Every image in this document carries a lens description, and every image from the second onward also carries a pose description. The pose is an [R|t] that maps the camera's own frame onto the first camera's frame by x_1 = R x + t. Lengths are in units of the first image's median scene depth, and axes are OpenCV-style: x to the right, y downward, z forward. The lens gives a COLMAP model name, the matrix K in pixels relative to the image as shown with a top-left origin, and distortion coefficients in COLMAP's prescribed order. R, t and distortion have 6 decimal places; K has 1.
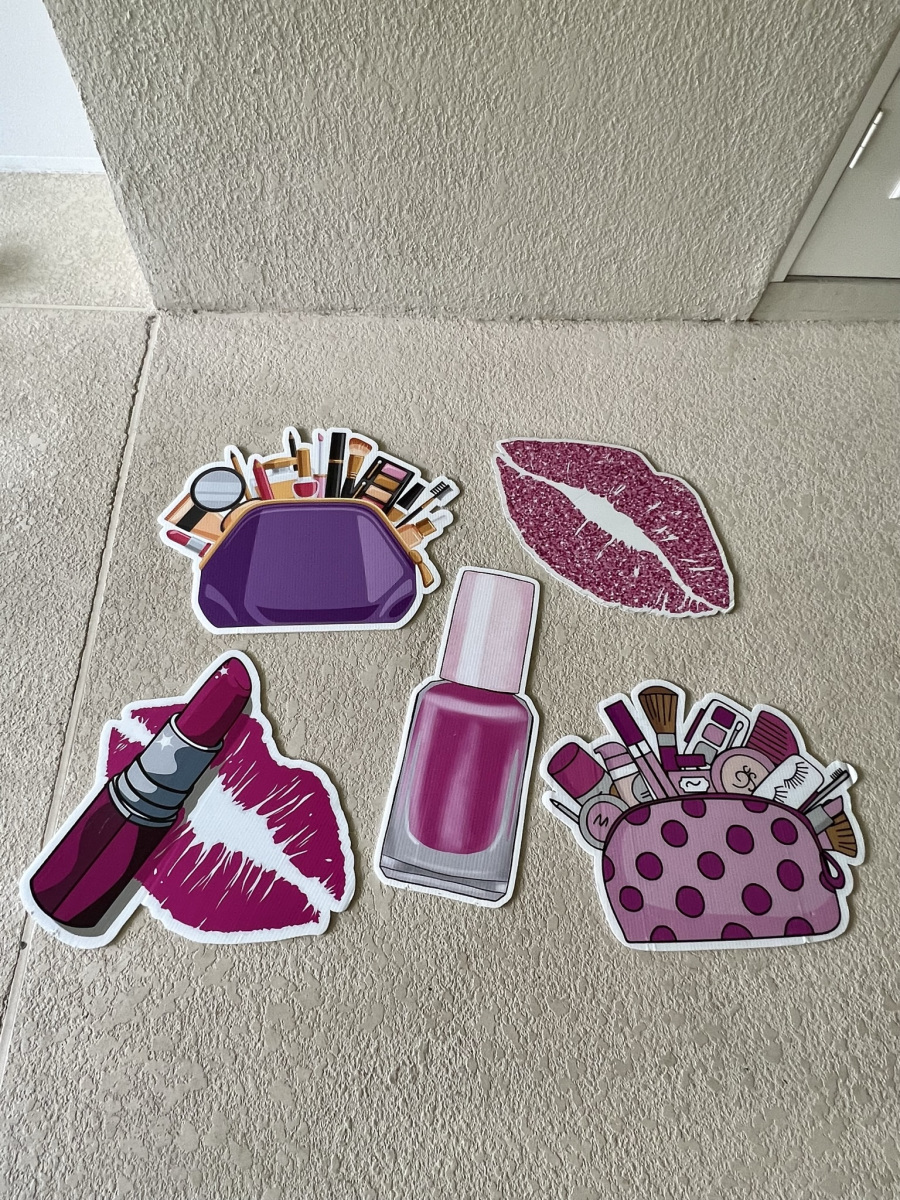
lens RADIAL K [[746.6, 0, 440.0], [0, 746.6, 597.9], [0, 0, 1]] dist [-0.000866, 0.001149]
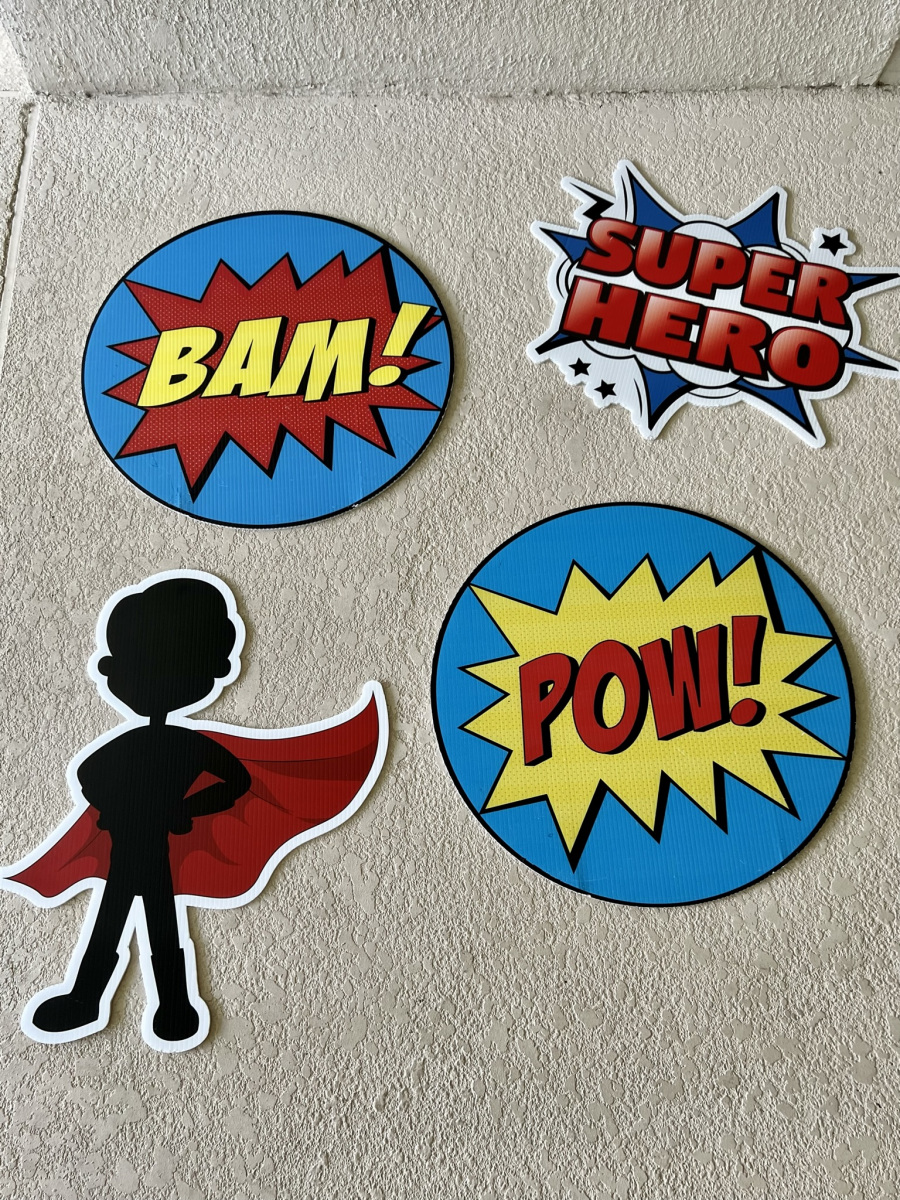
lens RADIAL K [[988.5, 0, 454.2], [0, 988.5, 611.6], [0, 0, 1]] dist [0.039044, -0.041601]
pose [[0.999608, -0.018815, -0.020722, 0.037811], [0.021136, 0.992770, 0.118154, -0.001184], [0.018349, -0.118545, 0.992779, 0.008898]]
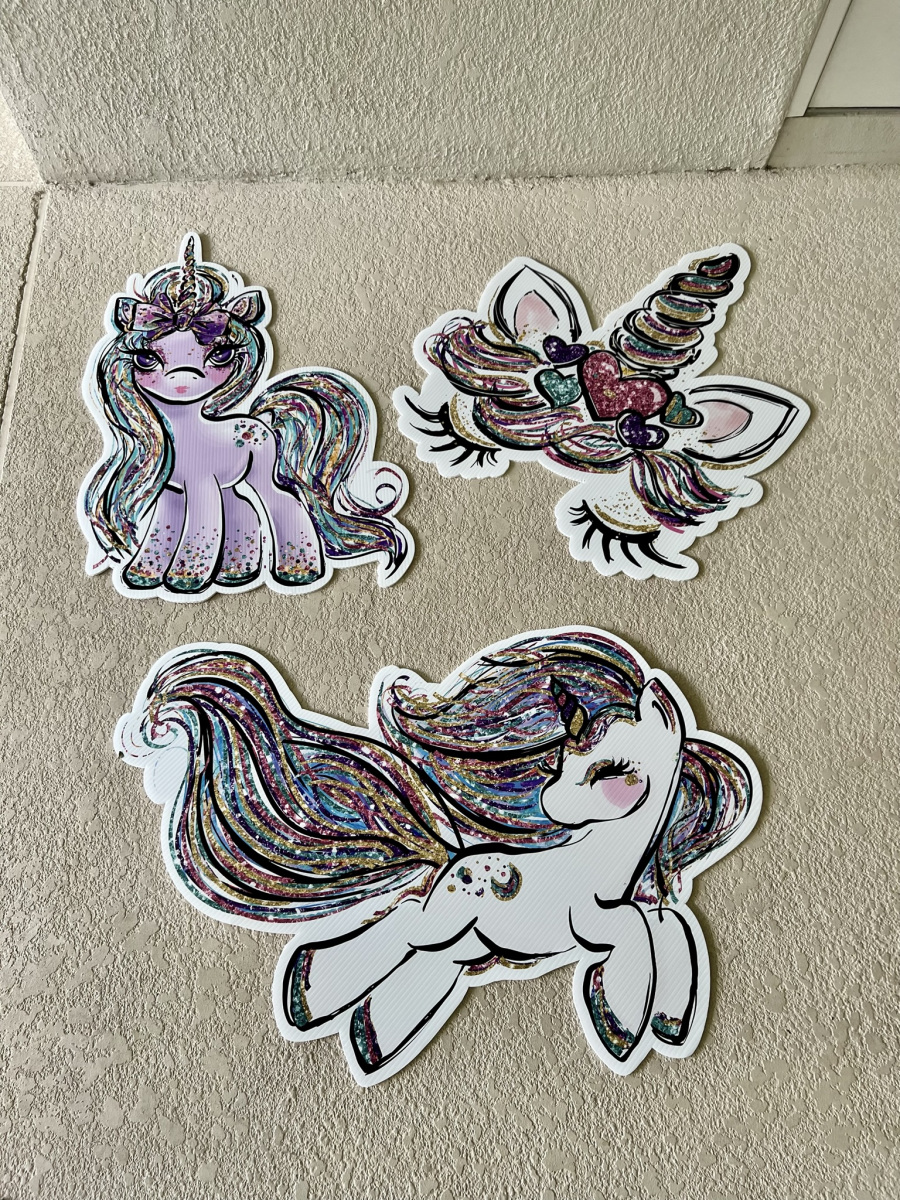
lens RADIAL K [[905.2, 0, 453.6], [0, 905.2, 608.1], [0, 0, 1]] dist [0.047415, -0.055879]
pose [[0.999215, -0.039419, -0.003829, 0.072527], [0.039562, 0.997947, 0.050356, 0.063062], [0.001837, -0.050468, 0.998724, -0.041410]]
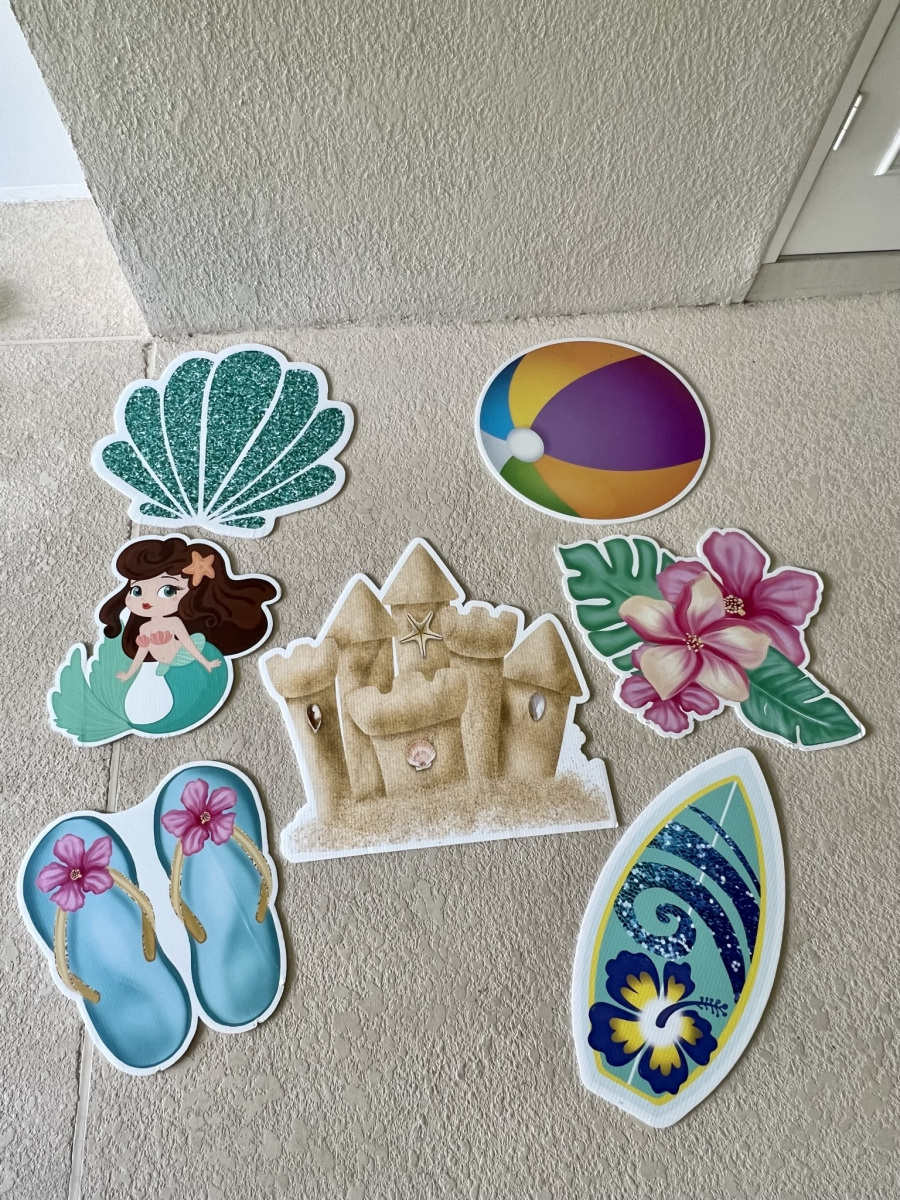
lens RADIAL K [[792.3, 0, 441.4], [0, 792.3, 595.5], [0, 0, 1]] dist [-0.000660, 0.001137]
pose [[0.997046, -0.076439, 0.007506, -0.036605], [0.076355, 0.997021, 0.010883, -0.030073], [-0.008315, -0.010278, 0.999913, -0.079352]]
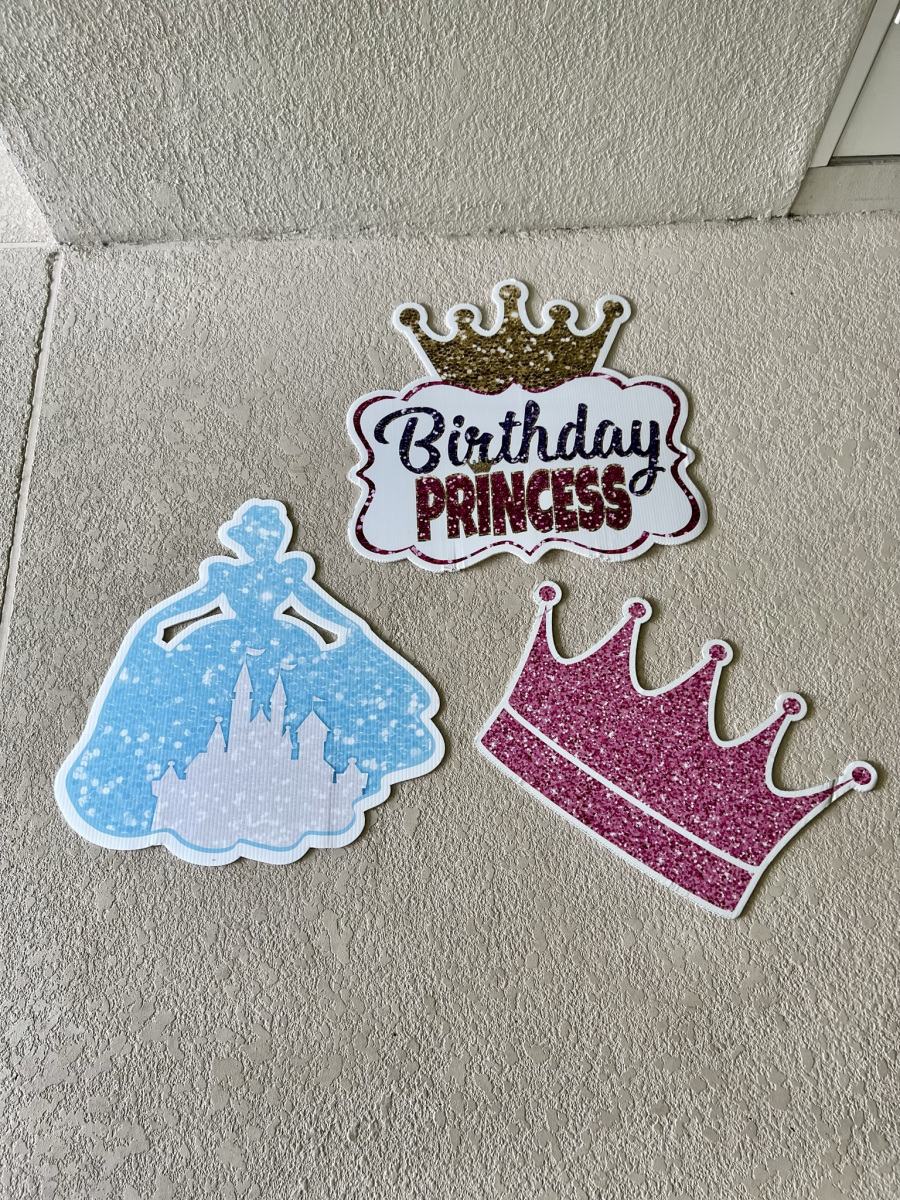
lens RADIAL K [[905.2, 0, 459.0], [0, 905.2, 616.6], [0, 0, 1]] dist [0.047415, -0.055879]
pose [[0.998581, -0.040745, -0.034292, 0.101291], [0.043586, 0.995284, 0.086664, -0.057561], [0.030599, -0.088036, 0.995647, -0.035188]]
